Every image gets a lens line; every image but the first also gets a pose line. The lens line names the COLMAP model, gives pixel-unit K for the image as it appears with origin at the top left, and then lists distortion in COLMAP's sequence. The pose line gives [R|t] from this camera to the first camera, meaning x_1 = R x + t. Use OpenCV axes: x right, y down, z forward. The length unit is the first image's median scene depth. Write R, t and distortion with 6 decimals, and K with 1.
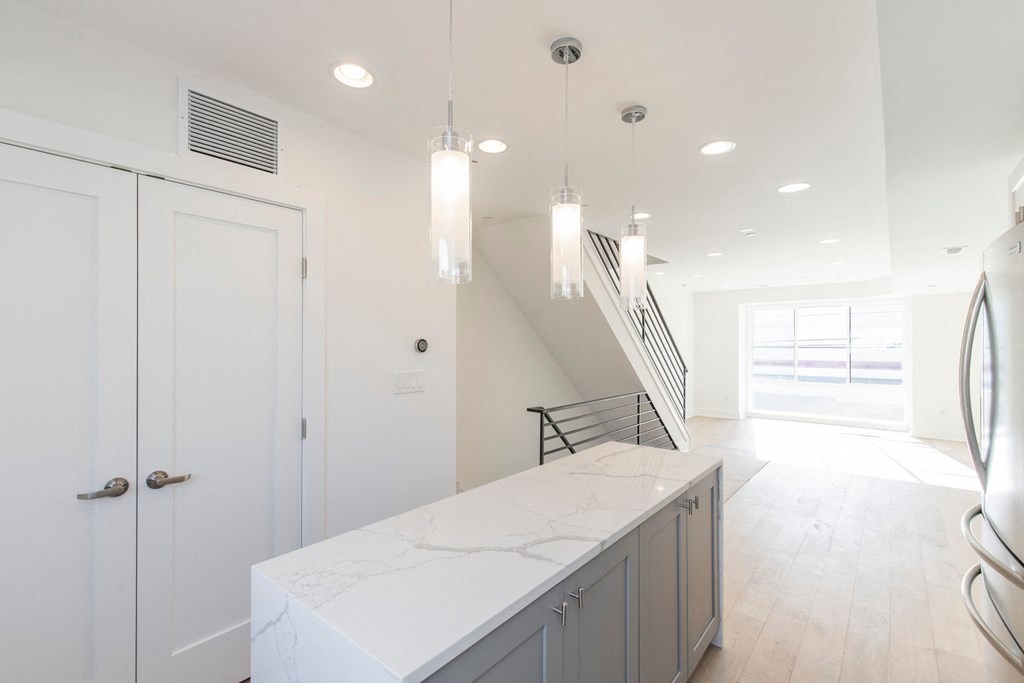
lens RADIAL K [[461.7, 0, 502.9], [0, 461.7, 348.4], [0, 0, 1]] dist [0.002092, 0.001038]
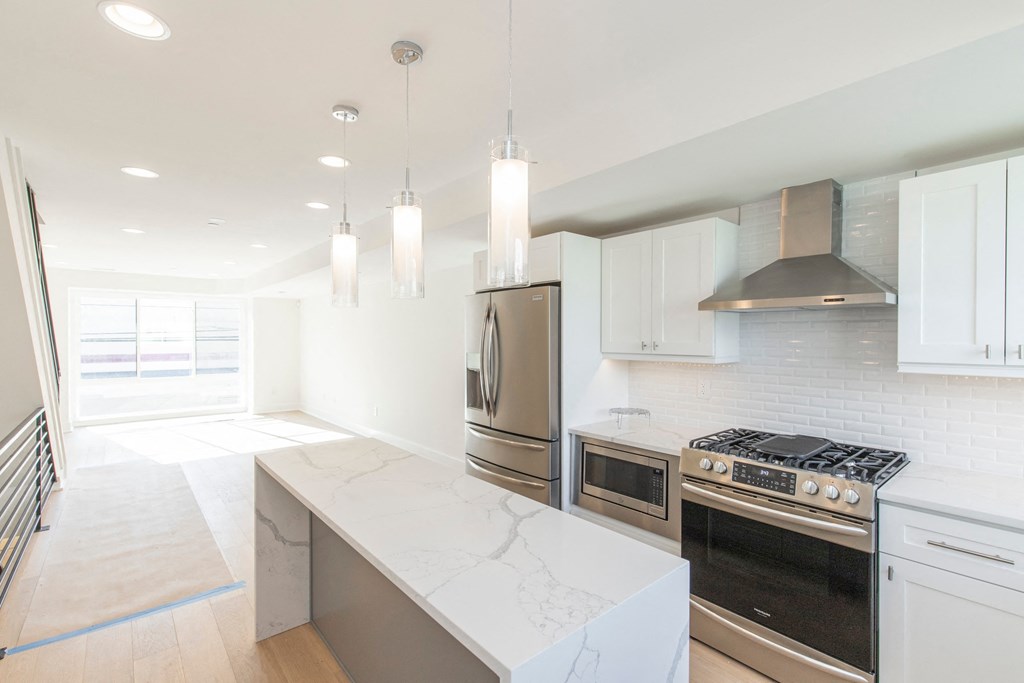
lens RADIAL K [[461.7, 0, 516.1], [0, 461.7, 340.7], [0, 0, 1]] dist [0.002092, 0.001038]
pose [[0.154760, -0.008014, 0.987920, -0.661029], [0.006683, 0.999953, 0.007065, -0.016467], [-0.987930, 0.005509, 0.154806, 0.476617]]
